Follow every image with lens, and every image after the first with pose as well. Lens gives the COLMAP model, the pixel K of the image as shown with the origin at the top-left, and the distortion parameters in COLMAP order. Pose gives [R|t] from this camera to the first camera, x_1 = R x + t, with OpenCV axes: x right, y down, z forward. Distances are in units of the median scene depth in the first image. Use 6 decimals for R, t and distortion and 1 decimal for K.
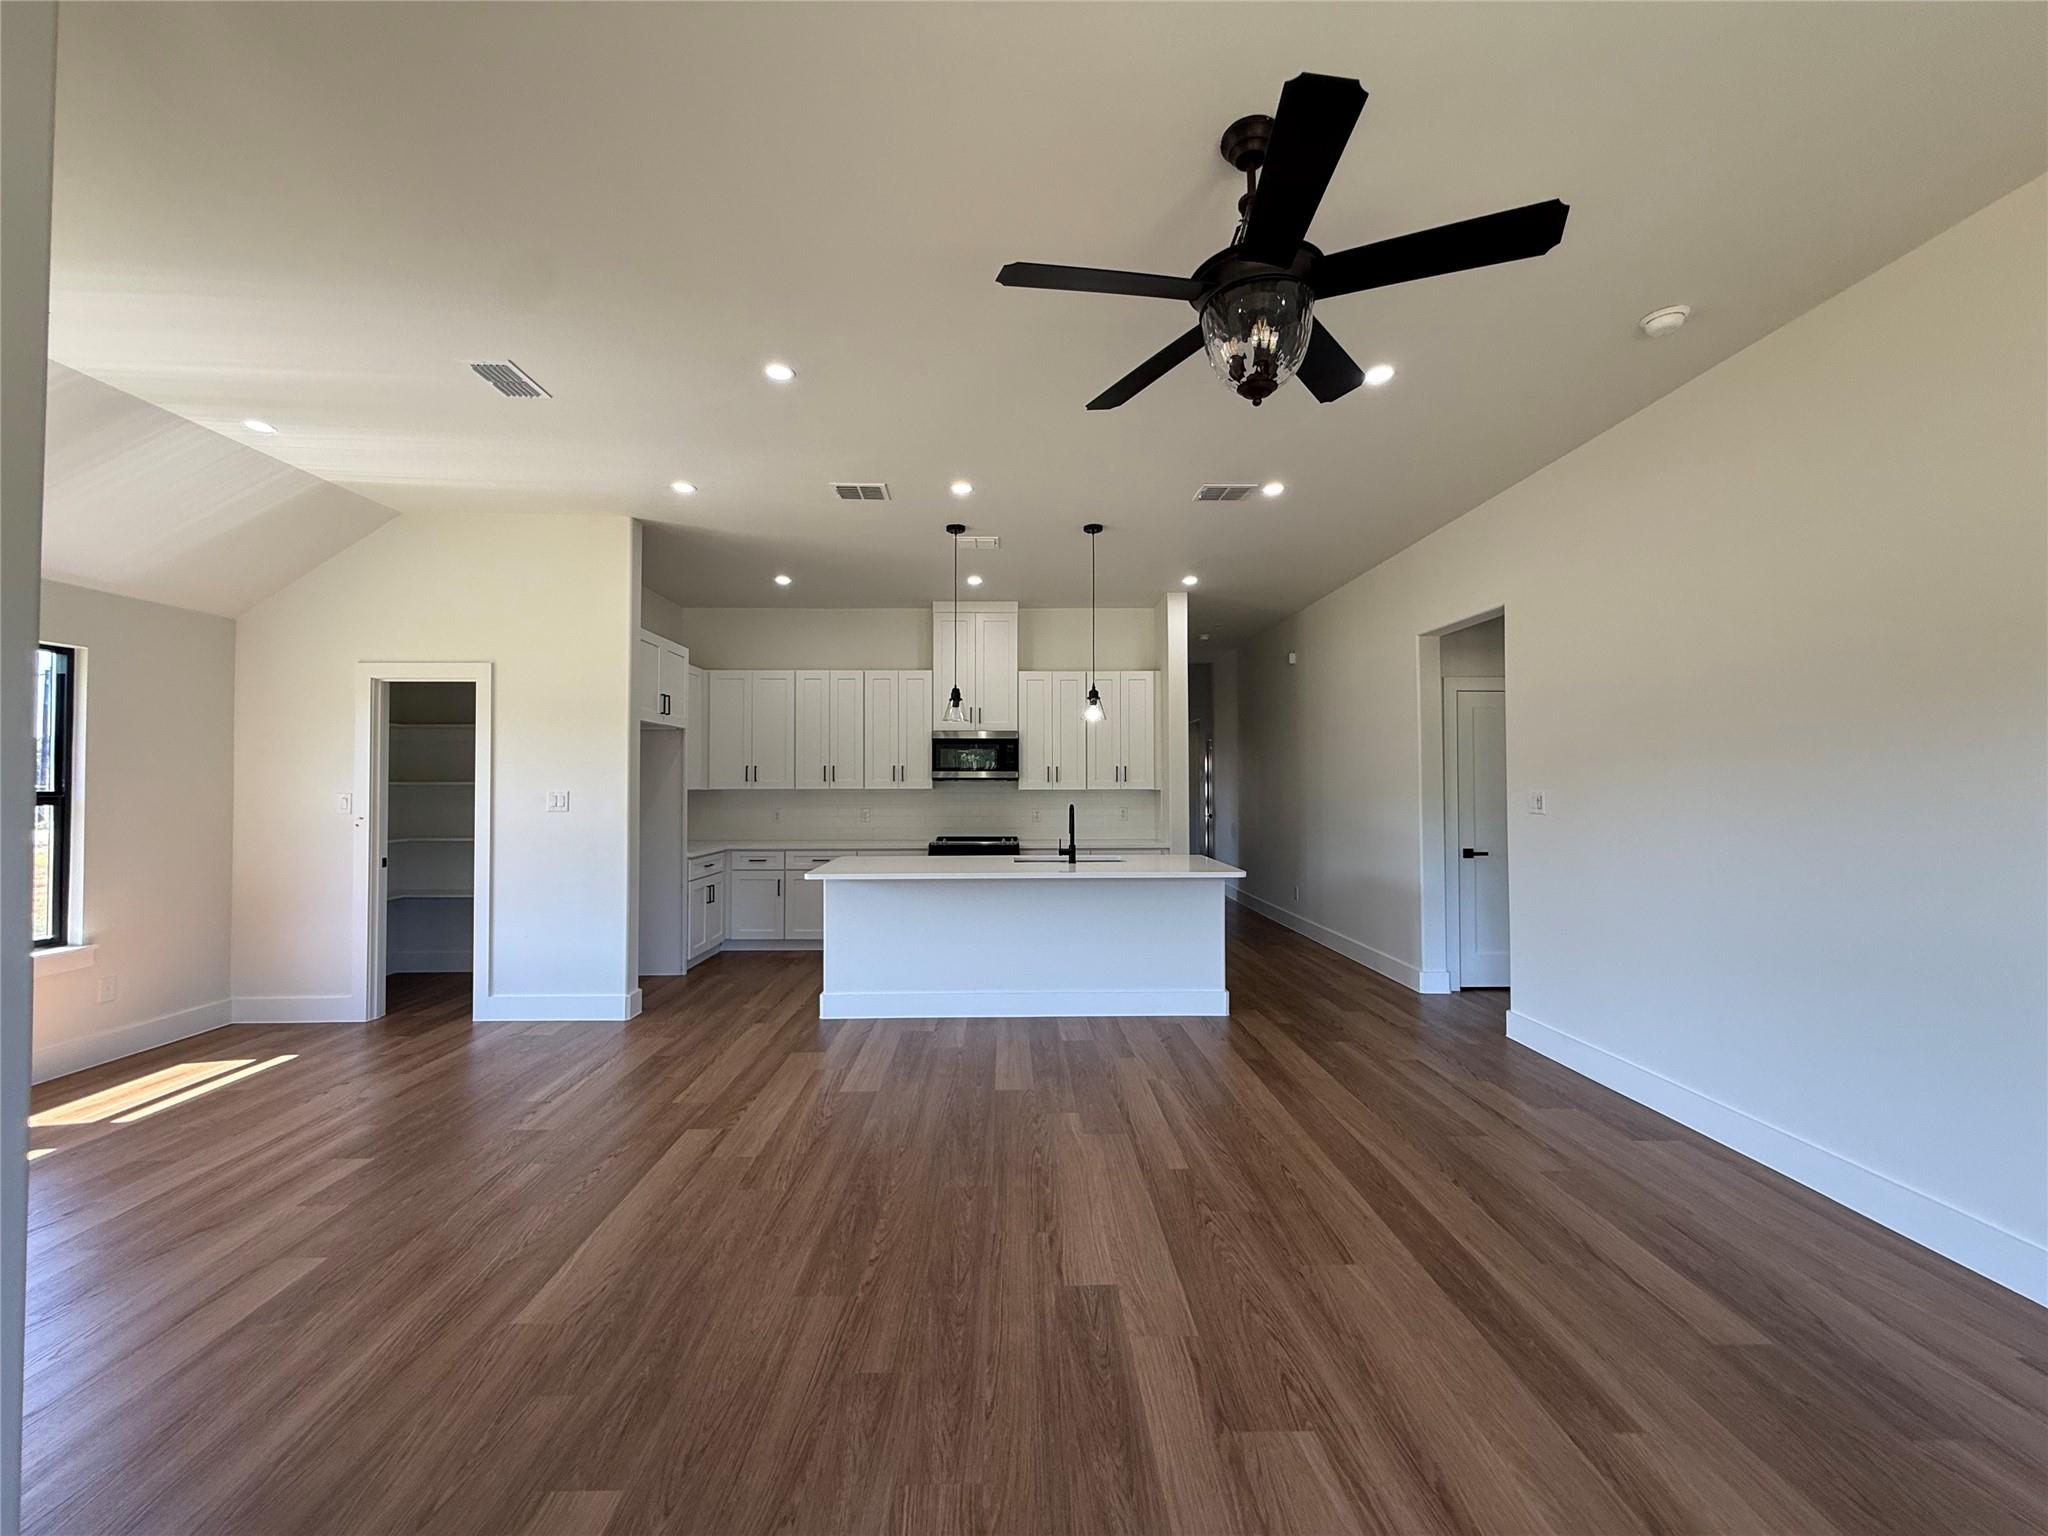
lens RADIAL K [[818.0, 0, 1022.2], [0, 818.0, 768.2], [0, 0, 1]] dist [0.001313, -0.000168]
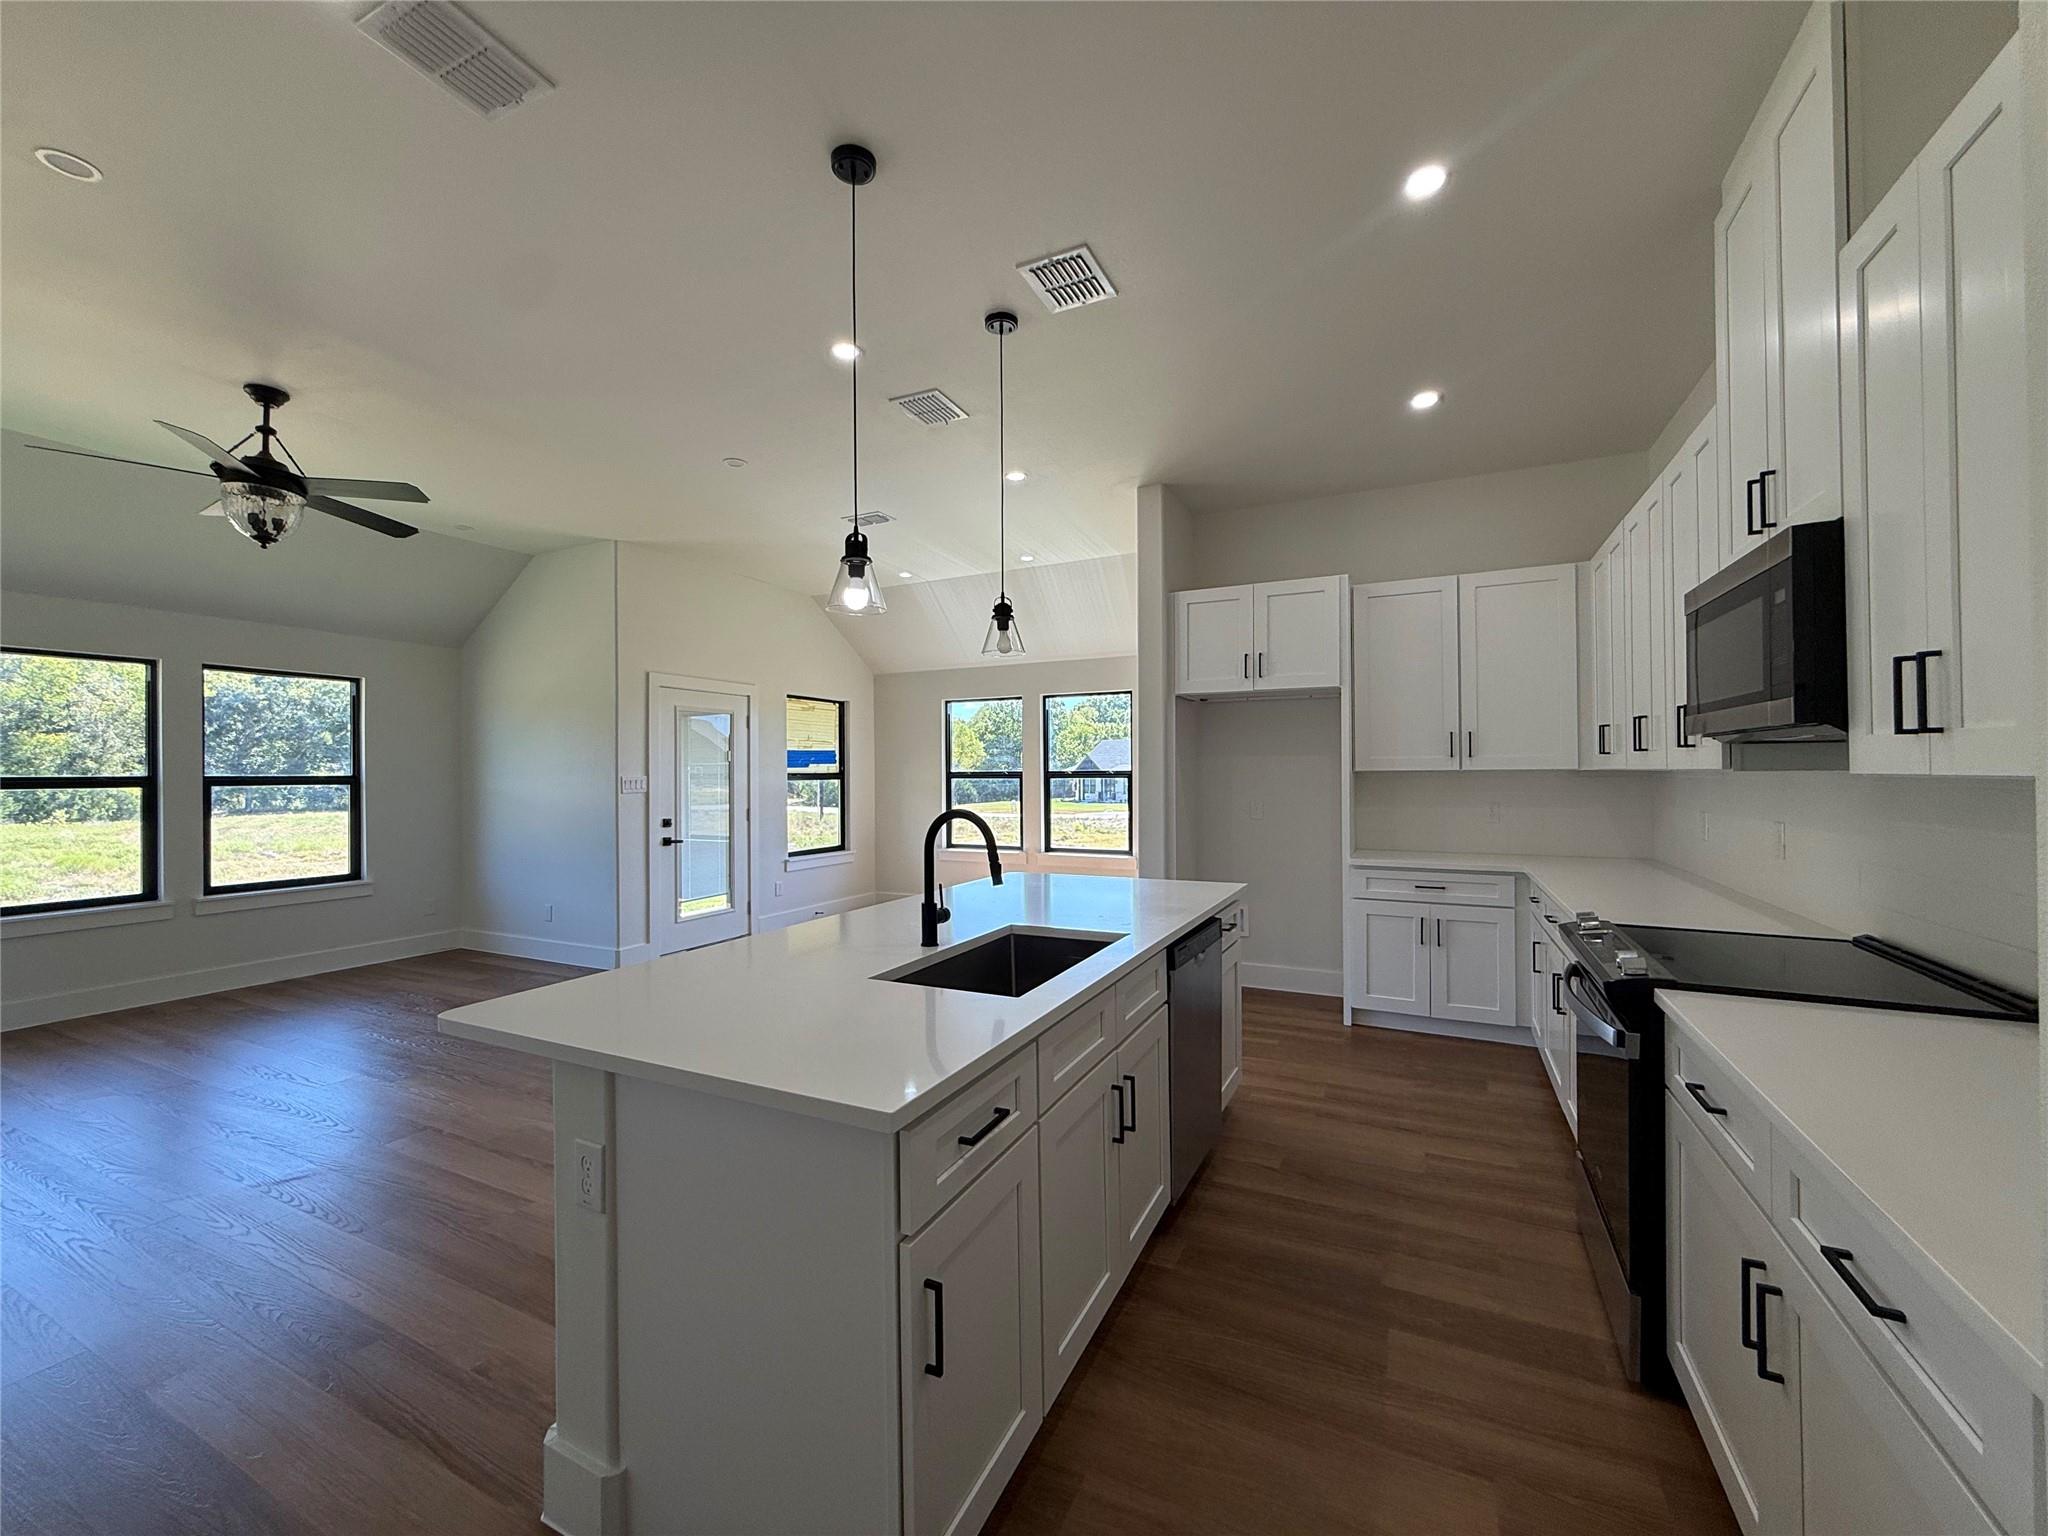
lens RADIAL K [[818.0, 0, 1022.2], [0, 818.0, 768.2], [0, 0, 1]] dist [0.001313, -0.000168]
pose [[-0.461622, 0.000872, -0.887077, 0.434305], [0.022652, 0.999685, -0.010805, 0.030983], [0.886788, -0.025082, -0.461496, 1.288958]]
